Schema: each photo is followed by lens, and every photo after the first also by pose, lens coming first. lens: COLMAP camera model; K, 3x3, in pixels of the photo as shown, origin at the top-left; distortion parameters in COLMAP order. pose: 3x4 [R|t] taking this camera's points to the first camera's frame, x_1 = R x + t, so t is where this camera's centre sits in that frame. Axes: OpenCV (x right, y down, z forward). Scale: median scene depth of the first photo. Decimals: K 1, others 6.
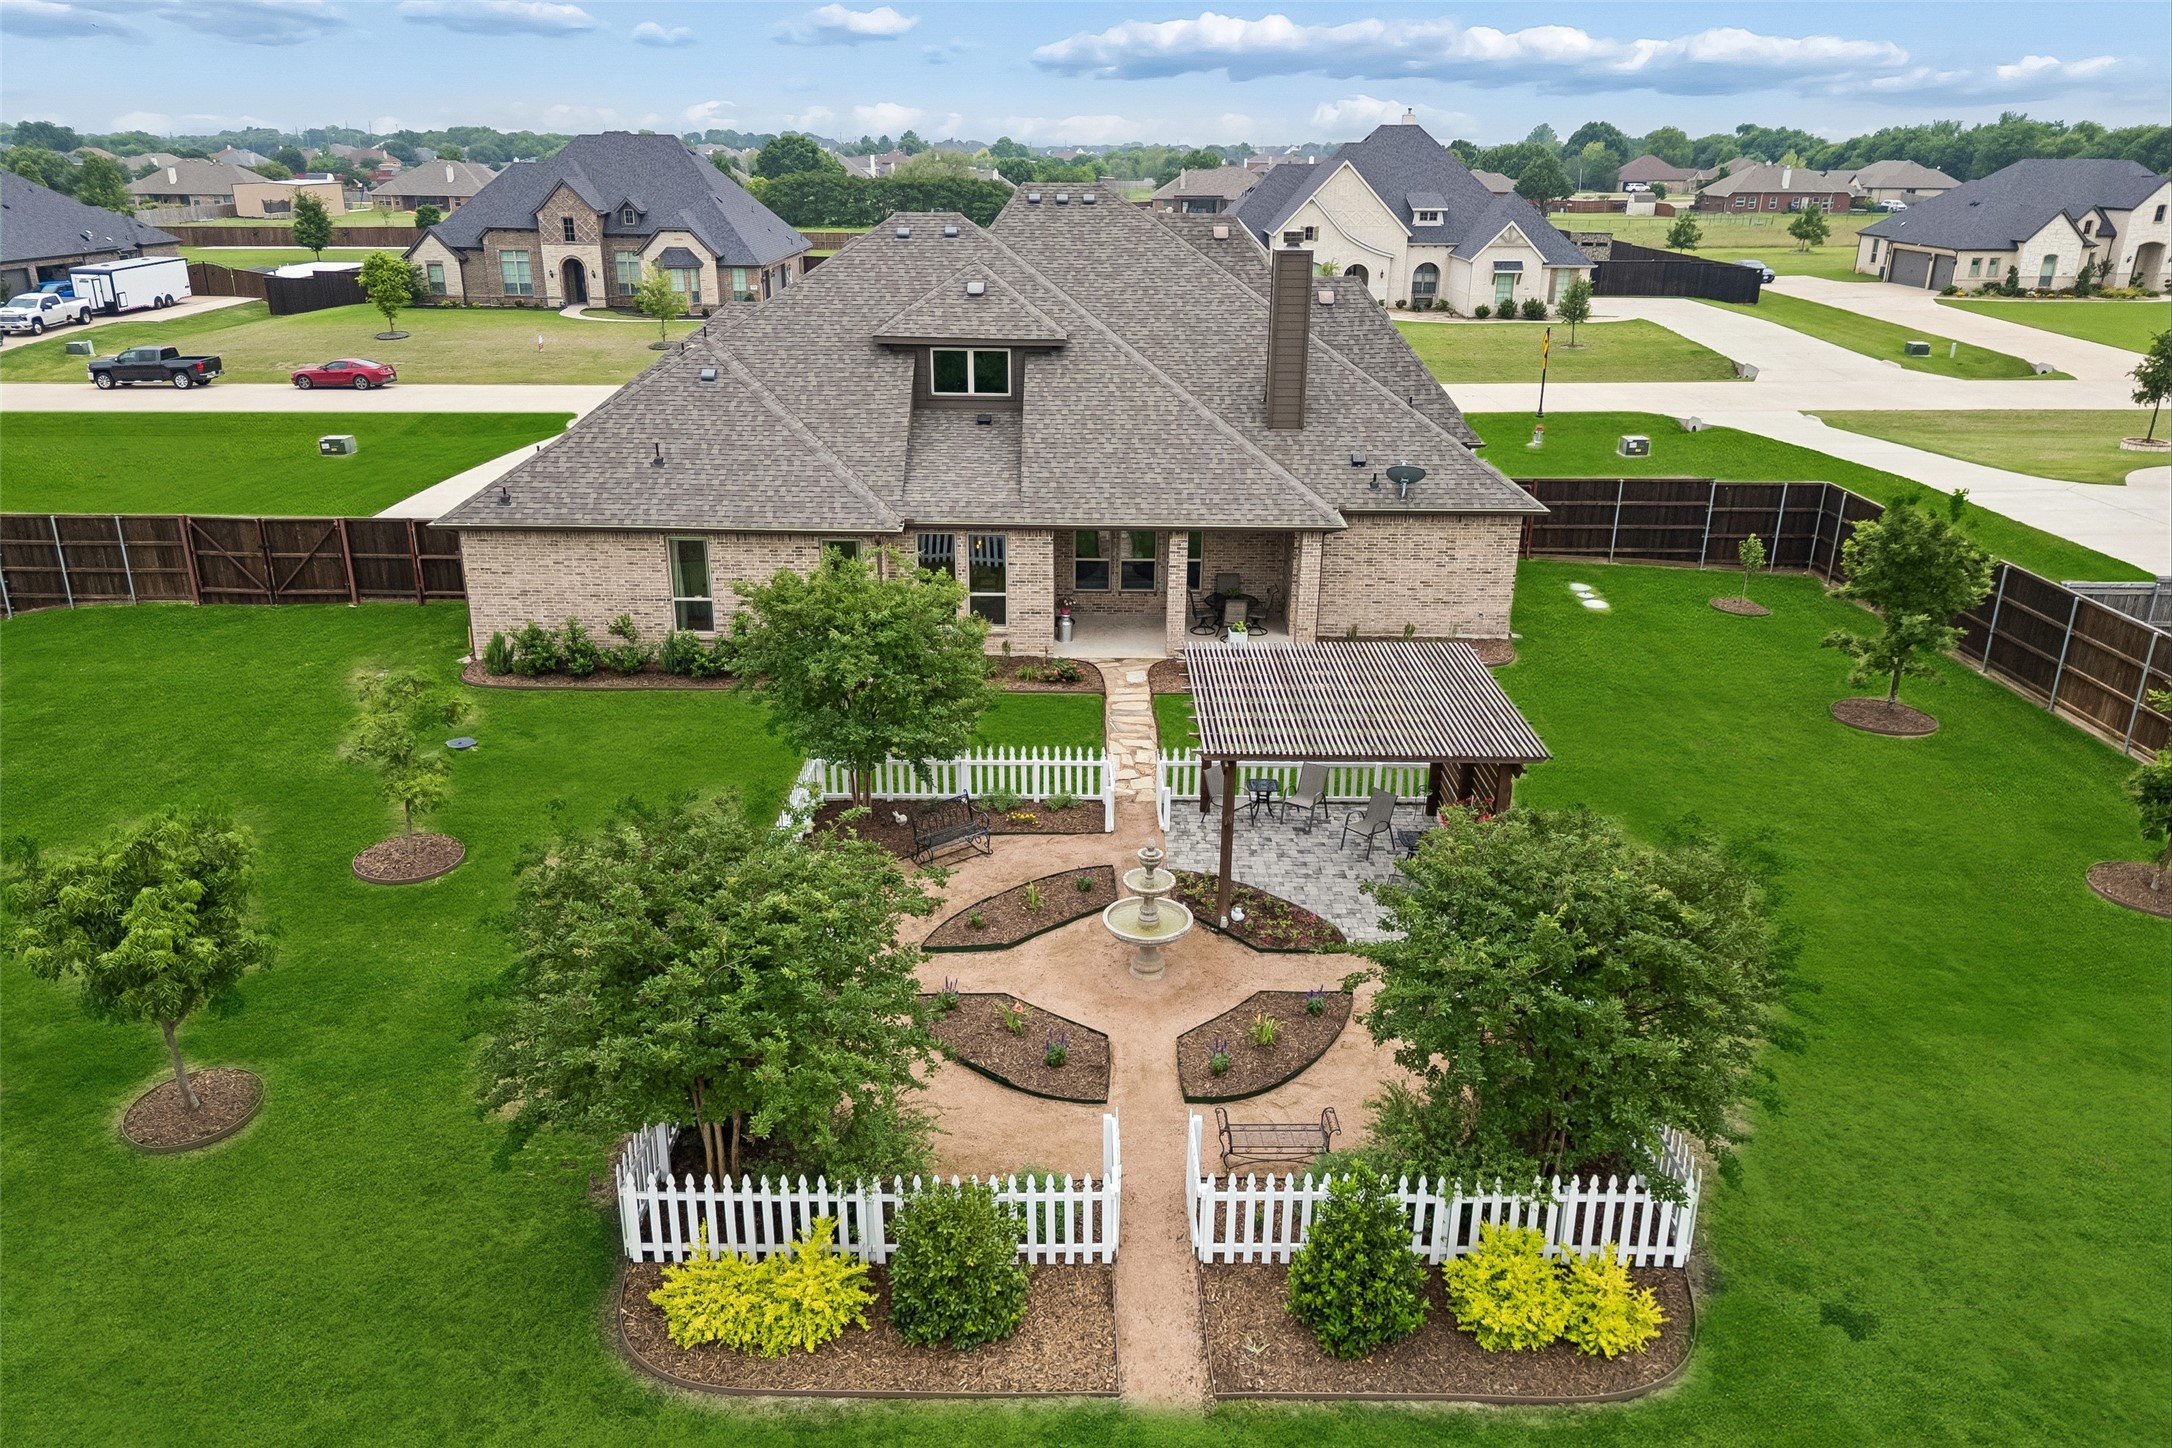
lens RADIAL K [[1534.0, 0, 1086.6], [0, 1534.0, 719.9], [0, 0, 1]] dist [0.039264, -0.029495]
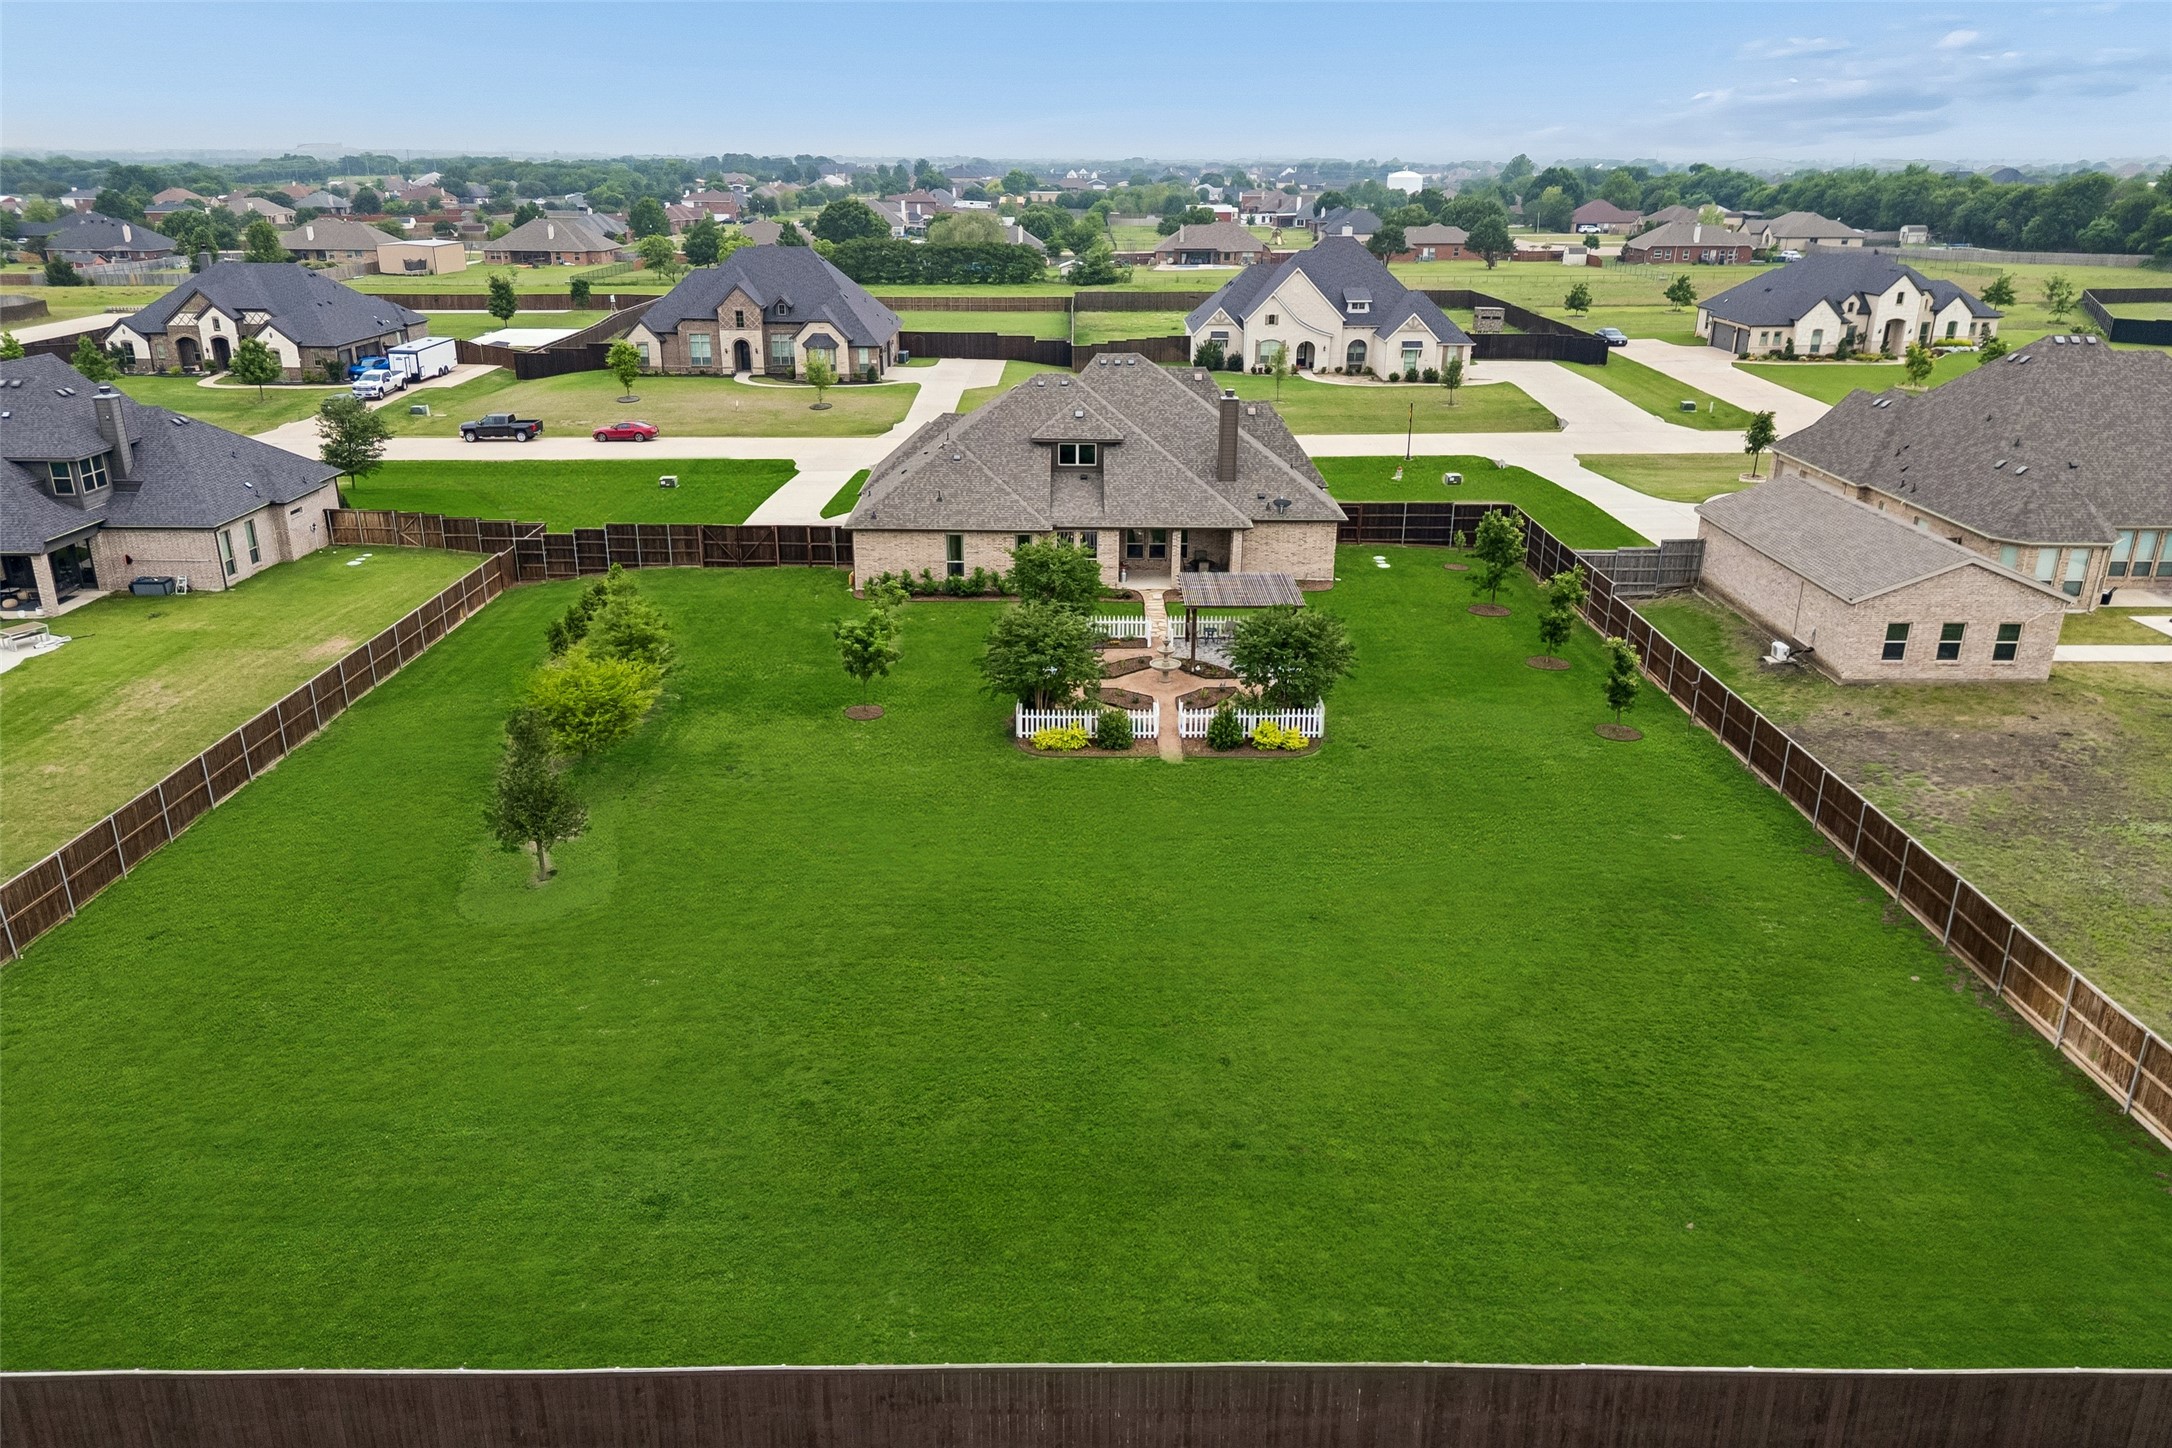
lens RADIAL K [[1534.0, 0, 1084.4], [0, 1534.0, 723.8], [0, 0, 1]] dist [0.039264, -0.029495]
pose [[0.999991, -0.003174, -0.002961, -0.051264], [0.003165, 0.999991, -0.002947, 0.124557], [0.002971, 0.002938, 0.999991, -0.924570]]
